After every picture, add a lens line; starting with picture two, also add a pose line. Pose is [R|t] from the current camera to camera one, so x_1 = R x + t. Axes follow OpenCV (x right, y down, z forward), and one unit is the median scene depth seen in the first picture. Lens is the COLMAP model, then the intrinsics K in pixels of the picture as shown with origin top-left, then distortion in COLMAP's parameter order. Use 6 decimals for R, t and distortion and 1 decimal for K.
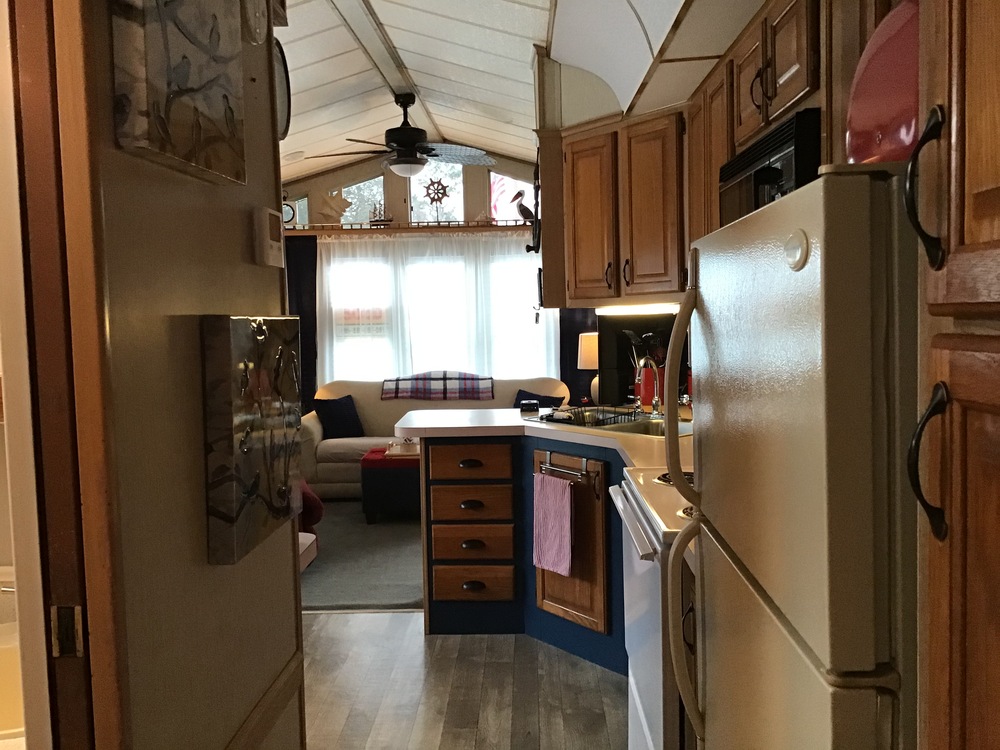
lens RADIAL K [[917.8, 0, 500.0], [0, 917.8, 375.0], [0, 0, 1]] dist [0.096831, -0.171057]
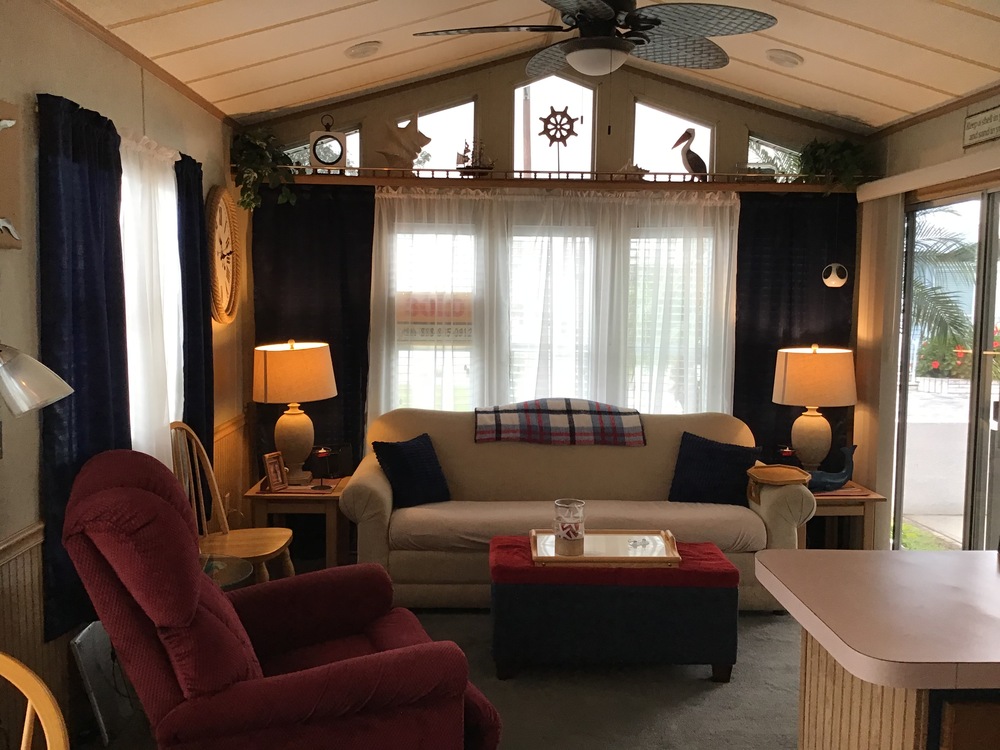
lens RADIAL K [[917.8, 0, 500.0], [0, 917.8, 375.0], [0, 0, 1]] dist [0.096831, -0.171057]
pose [[0.997667, 0.027730, 0.062389, -0.148167], [-0.028871, 0.999431, 0.017464, -0.031500], [-0.061869, -0.019224, 0.997899, 0.338593]]
